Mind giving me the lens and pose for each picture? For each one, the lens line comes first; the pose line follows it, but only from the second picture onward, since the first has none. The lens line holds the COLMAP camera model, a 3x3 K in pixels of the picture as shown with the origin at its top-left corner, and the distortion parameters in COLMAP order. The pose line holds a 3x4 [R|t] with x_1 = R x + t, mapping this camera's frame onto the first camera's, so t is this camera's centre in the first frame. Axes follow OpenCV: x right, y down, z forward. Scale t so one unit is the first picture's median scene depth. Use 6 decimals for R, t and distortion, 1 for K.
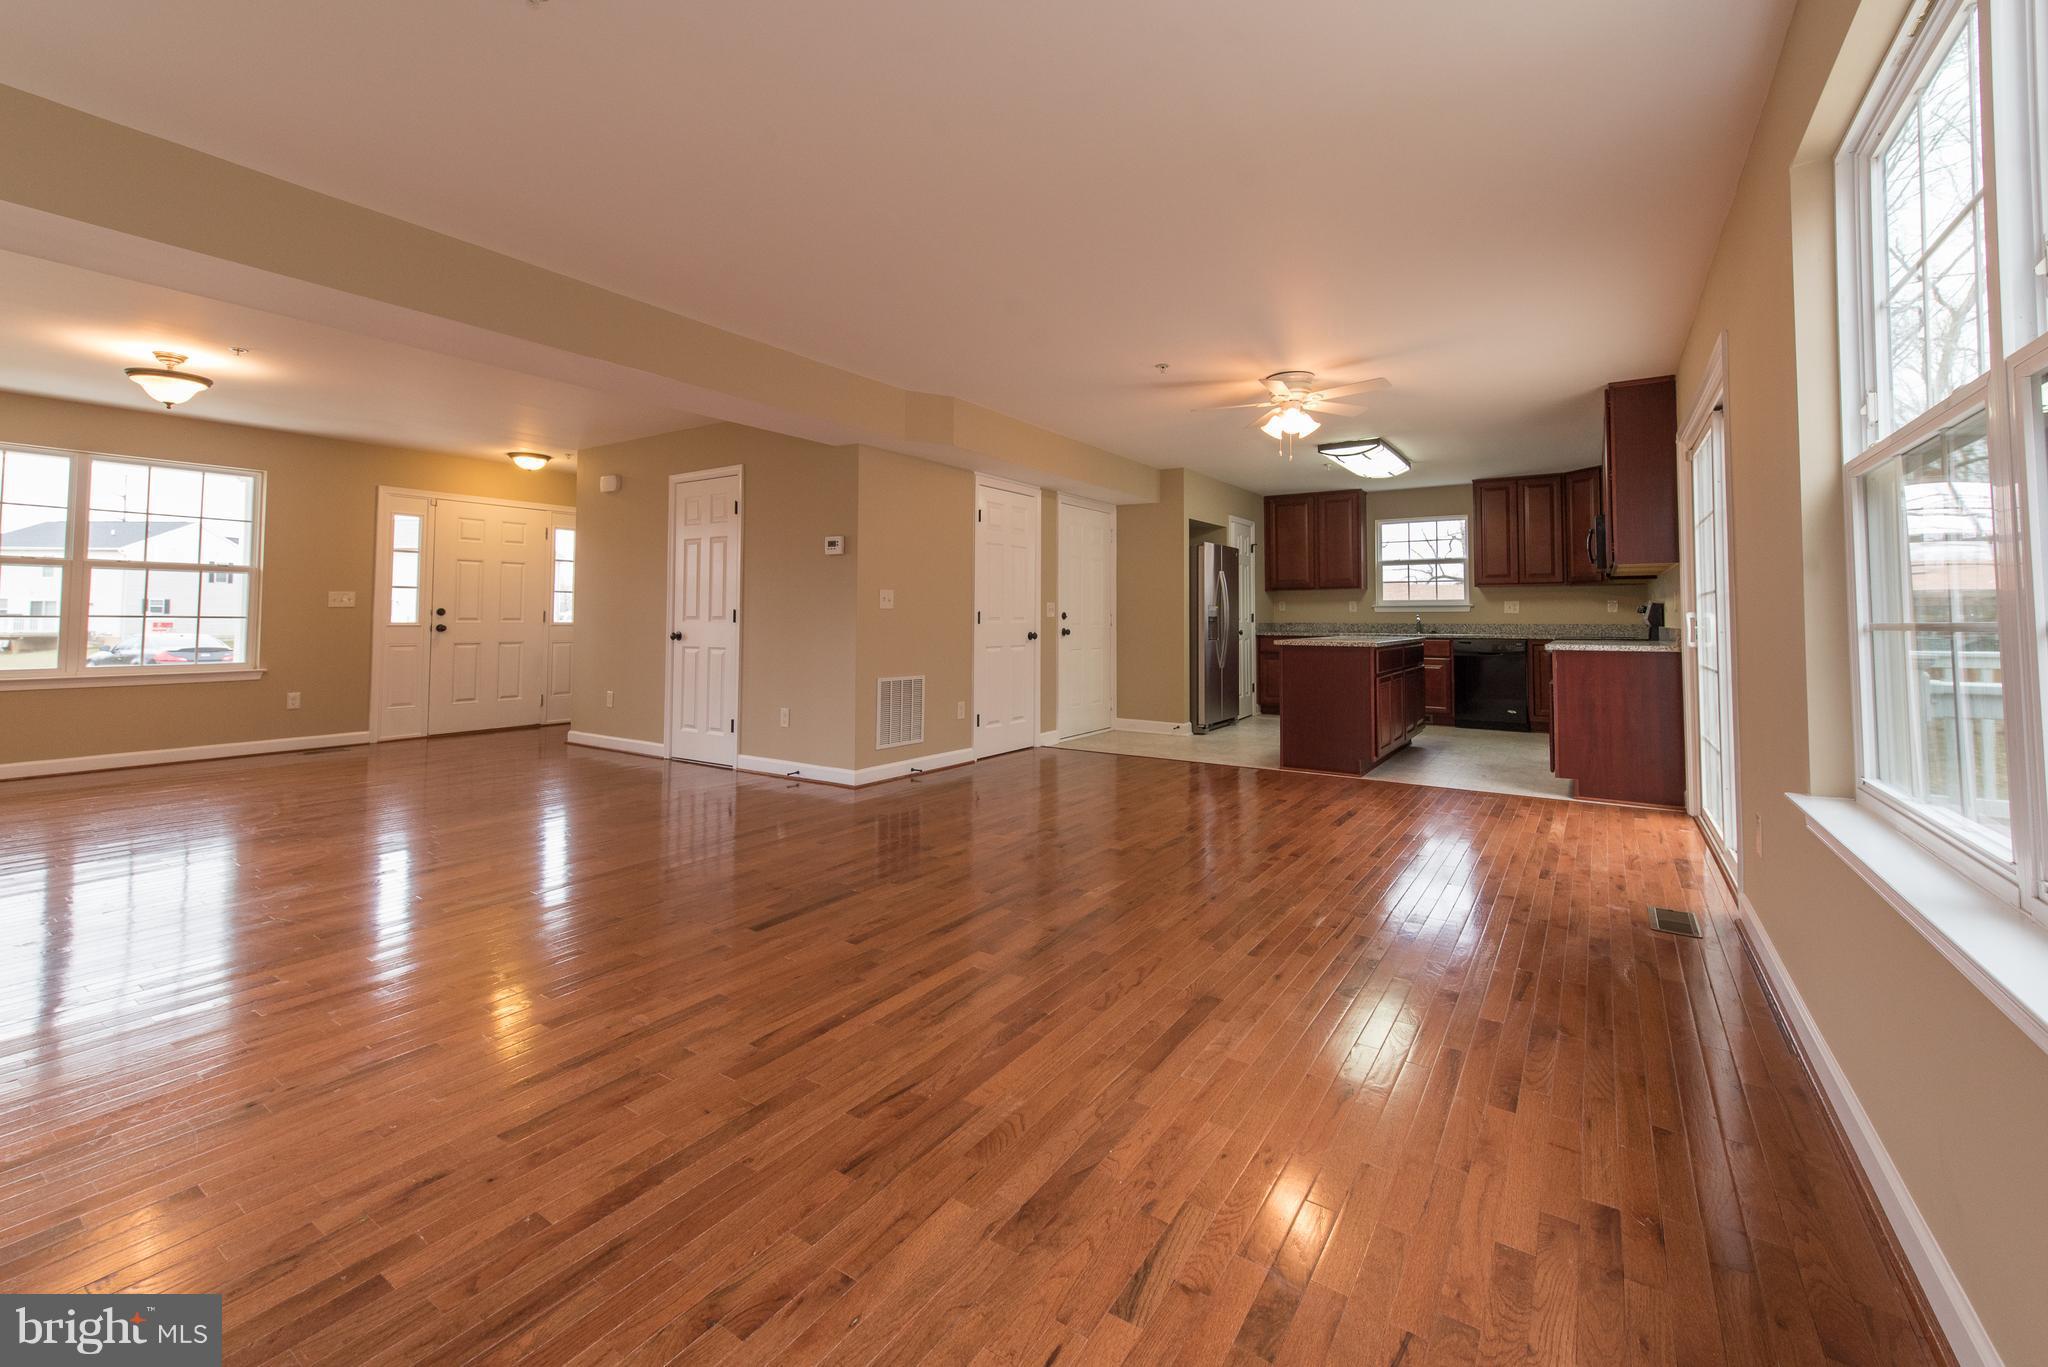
lens RADIAL K [[818.0, 0, 1046.2], [0, 818.0, 590.0], [0, 0, 1]] dist [0.008523, -0.002193]
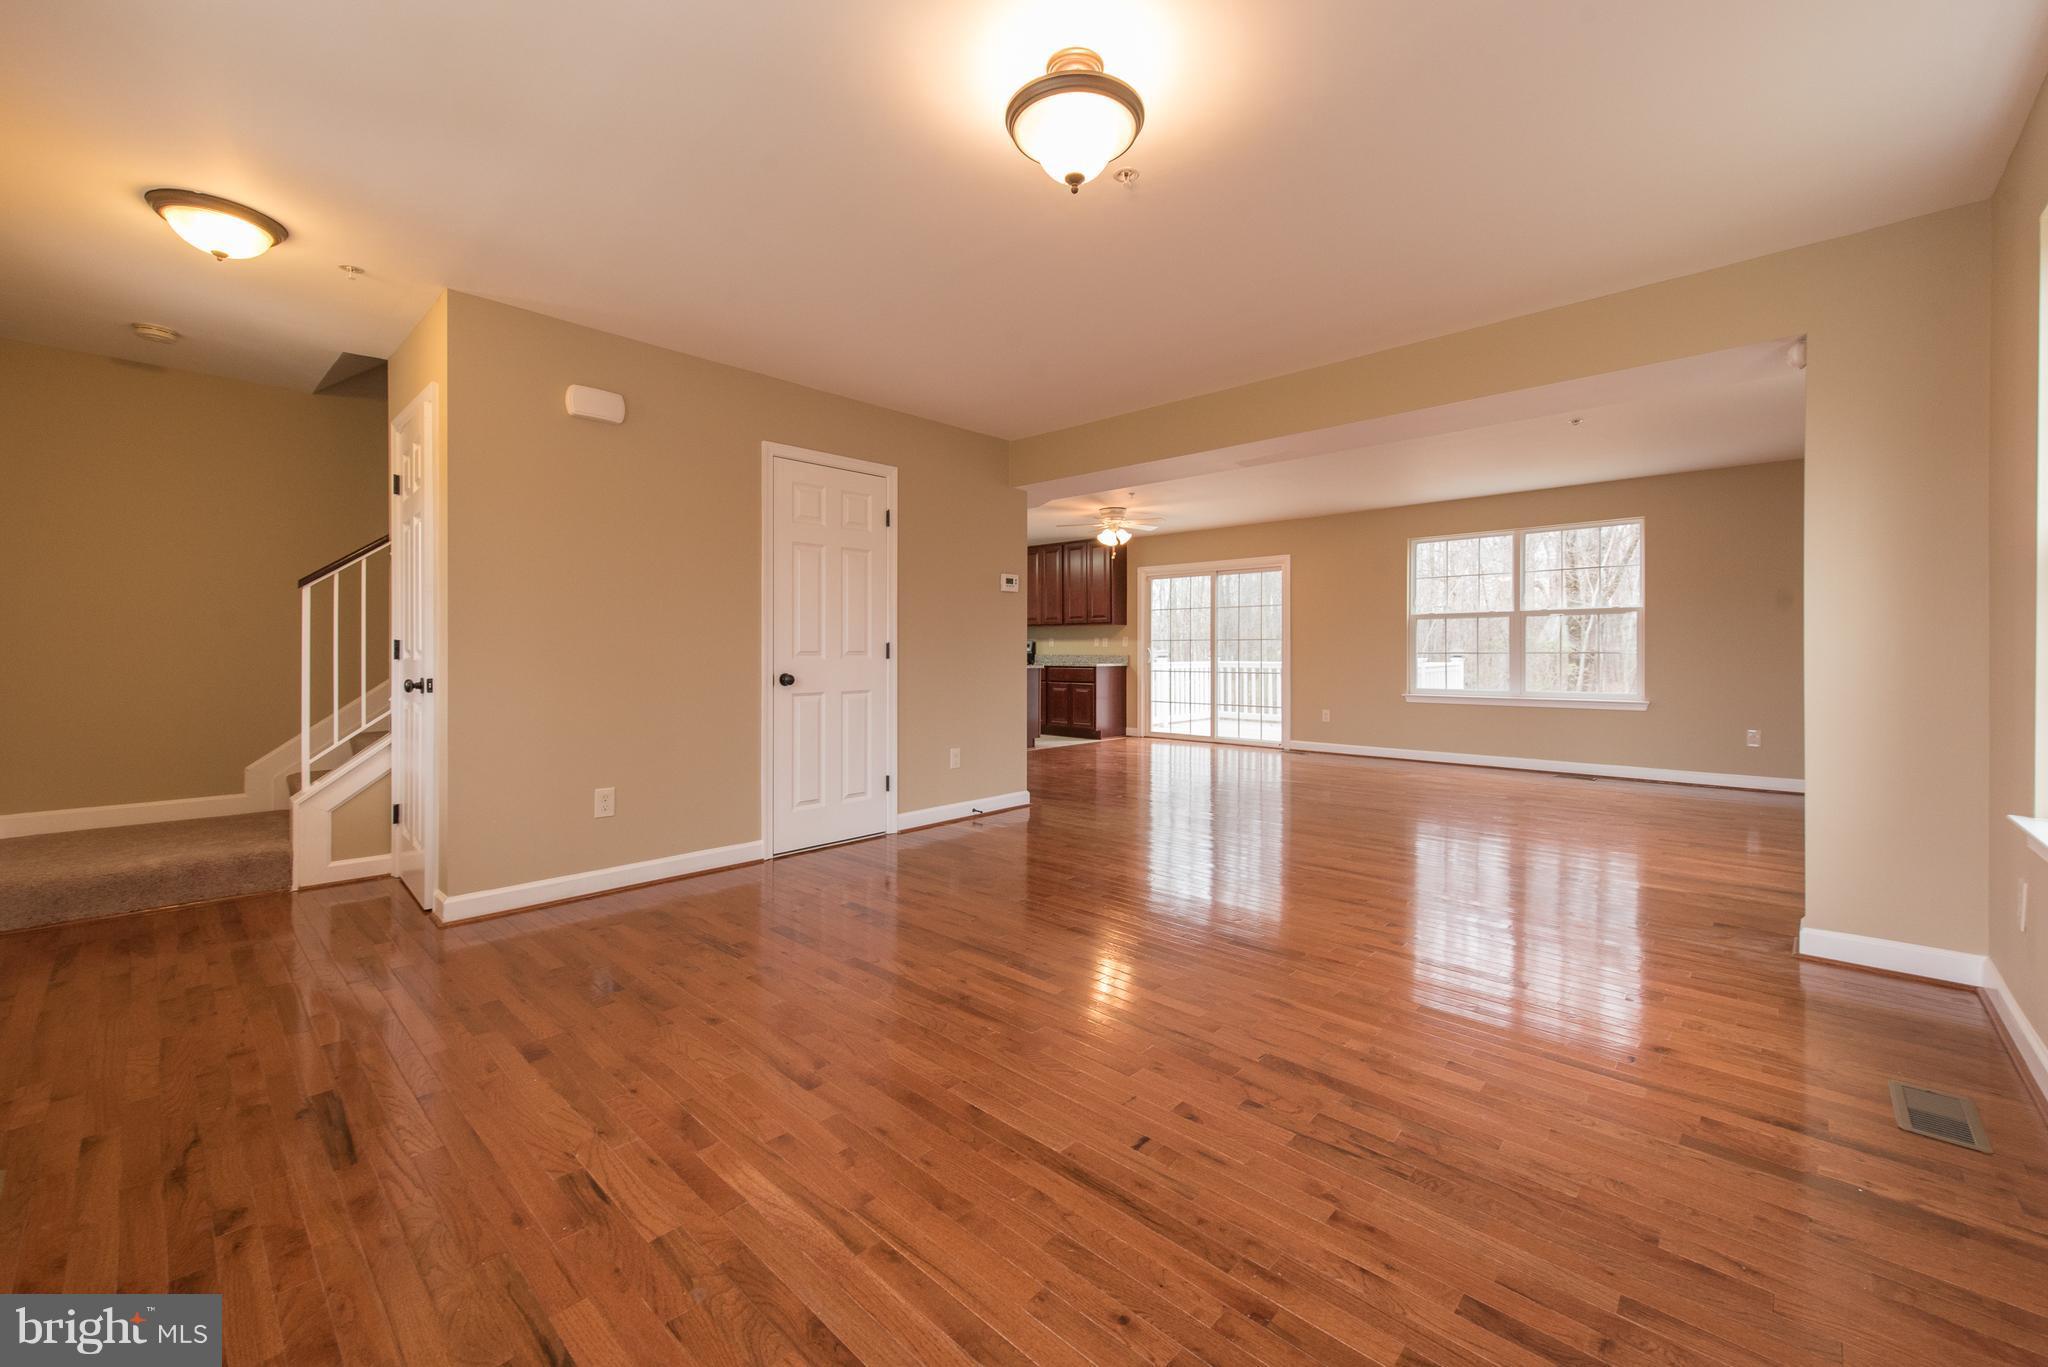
lens RADIAL K [[818.0, 0, 1017.9], [0, 818.0, 645.4], [0, 0, 1]] dist [0.008523, -0.002193]
pose [[0.170329, 0.002032, 0.985385, -0.921339], [-0.038373, 0.999253, 0.004572, 0.014261], [-0.984640, -0.038590, 0.170280, 0.578402]]
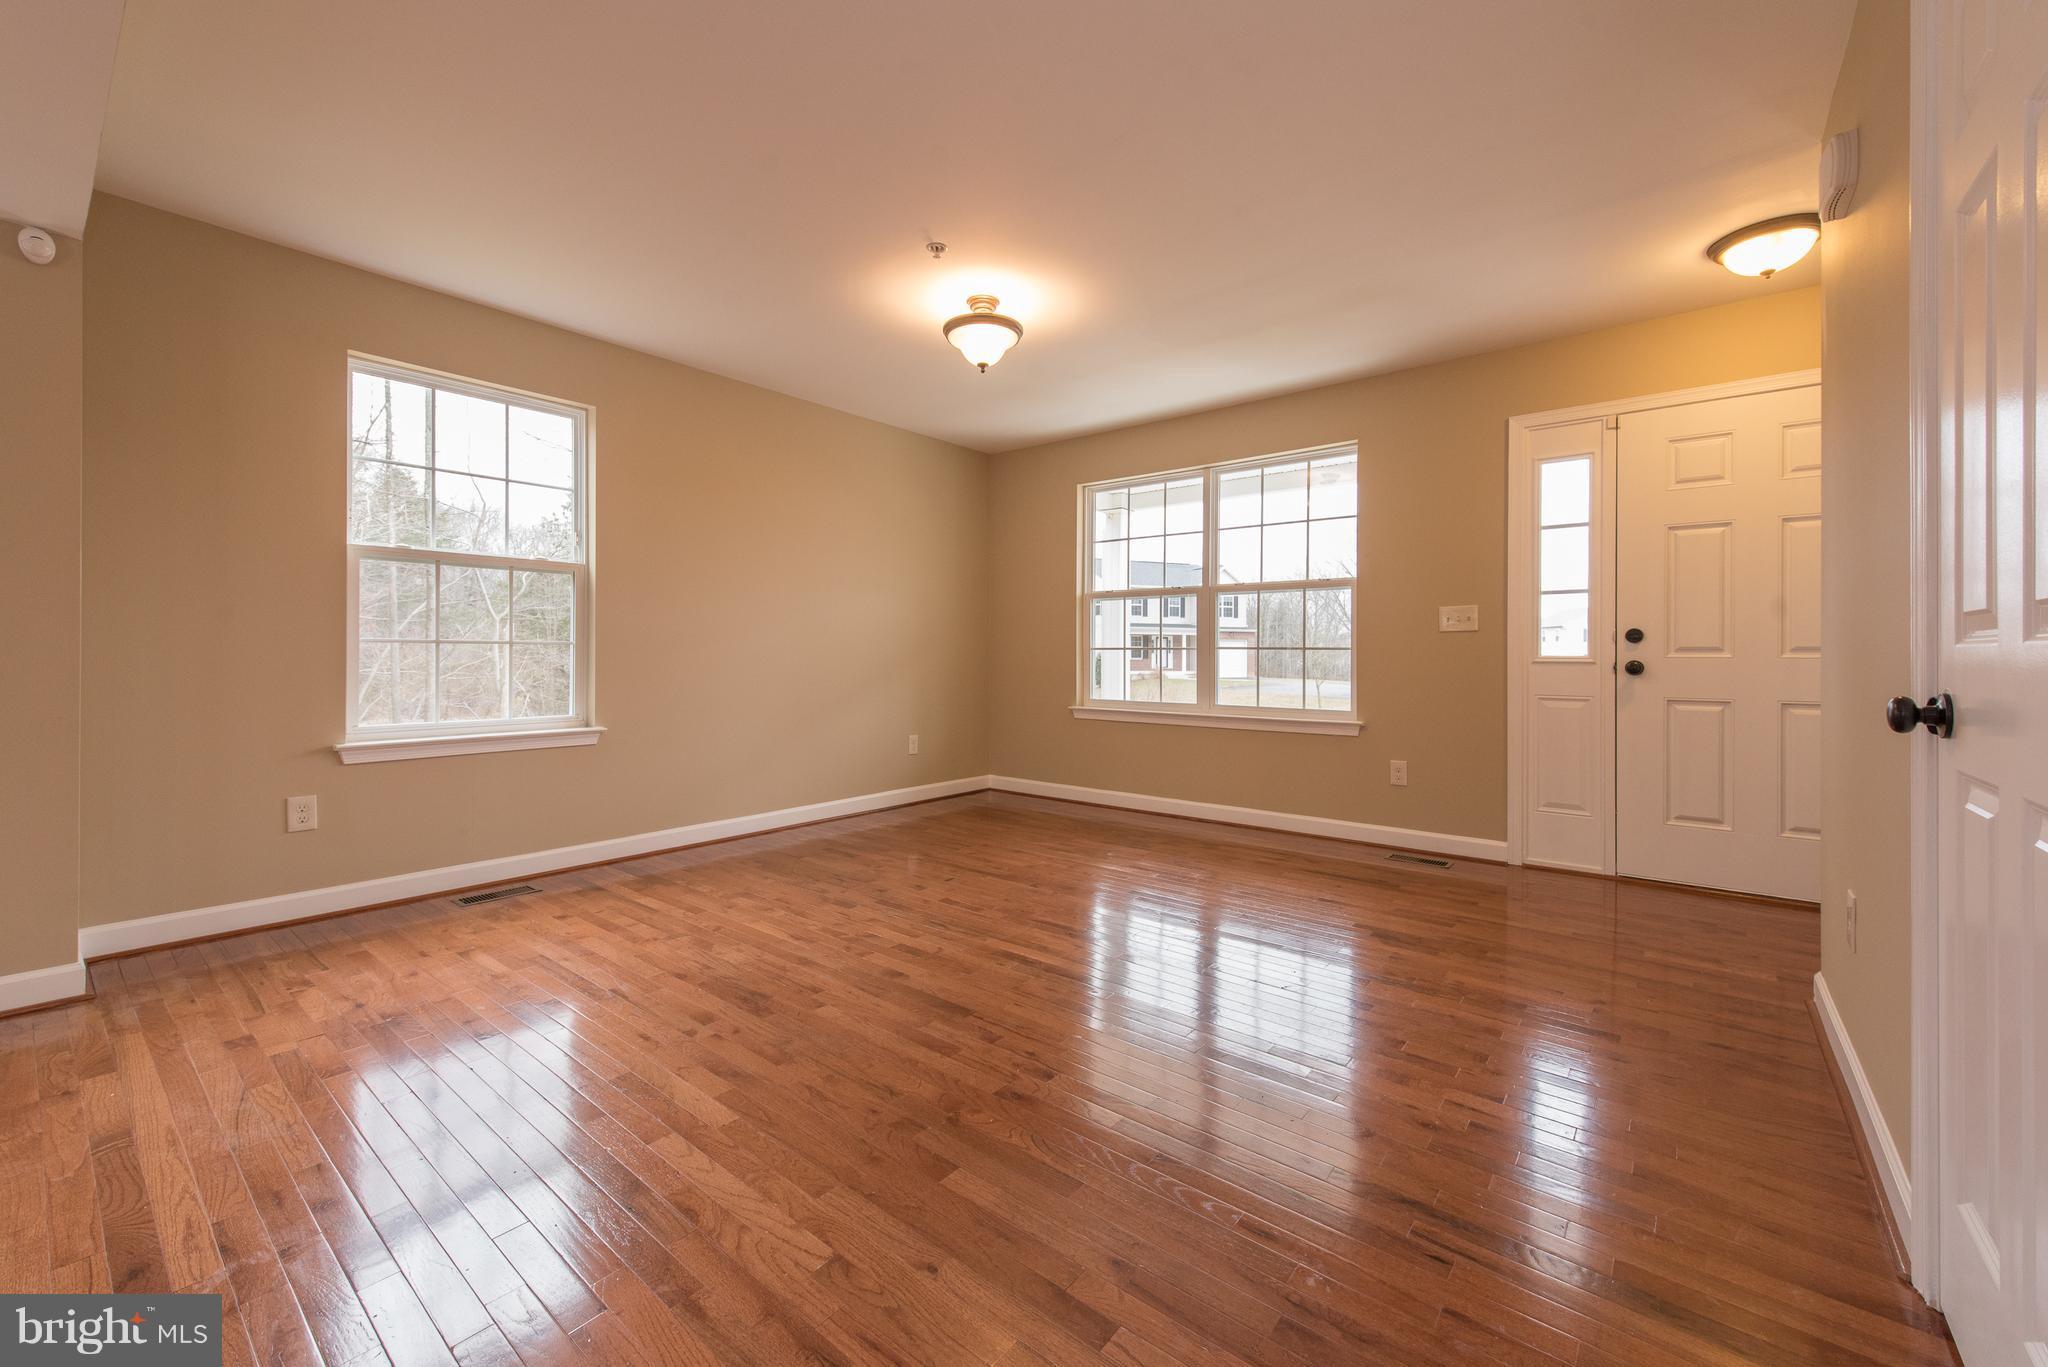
lens RADIAL K [[818.0, 0, 1005.4], [0, 818.0, 662.4], [0, 0, 1]] dist [0.008523, -0.002193]
pose [[-0.111046, 0.005473, -0.993800, -0.190254], [0.031716, 0.999495, 0.001960, 0.029971], [0.993309, -0.031302, -0.111163, 0.670350]]
